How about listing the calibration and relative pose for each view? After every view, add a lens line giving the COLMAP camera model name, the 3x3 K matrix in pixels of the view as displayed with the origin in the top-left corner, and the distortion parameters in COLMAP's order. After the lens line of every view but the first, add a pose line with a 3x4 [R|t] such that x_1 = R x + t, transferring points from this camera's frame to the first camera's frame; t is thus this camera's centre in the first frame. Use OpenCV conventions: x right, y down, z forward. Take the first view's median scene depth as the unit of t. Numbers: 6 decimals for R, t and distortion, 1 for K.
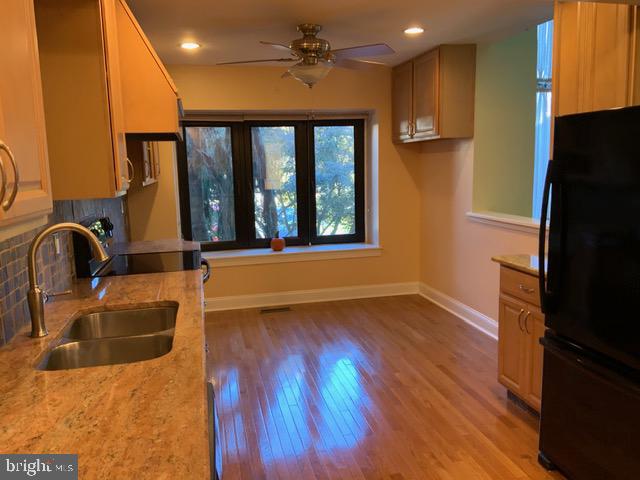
lens RADIAL K [[525.1, 0, 323.1], [0, 525.1, 241.4], [0, 0, 1]] dist [0.068674, -0.095075]
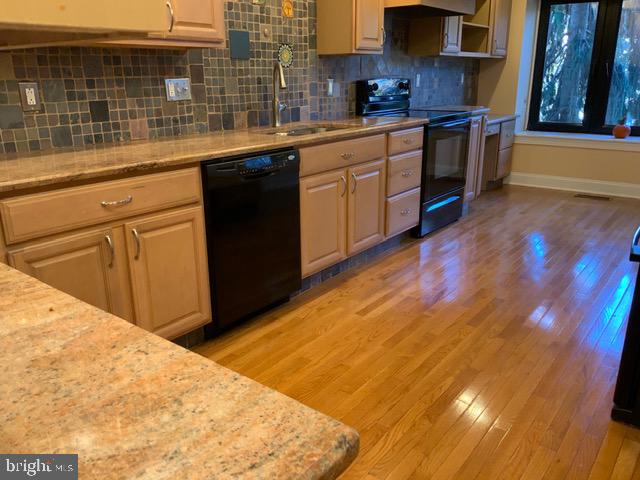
lens RADIAL K [[525.1, 0, 319.3], [0, 525.1, 240.8], [0, 0, 1]] dist [0.068674, -0.095075]
pose [[0.625386, 0.257643, -0.736554, 0.340264], [-0.120514, 0.964484, 0.235047, 0.037981], [0.770953, -0.058230, 0.634225, -0.024214]]
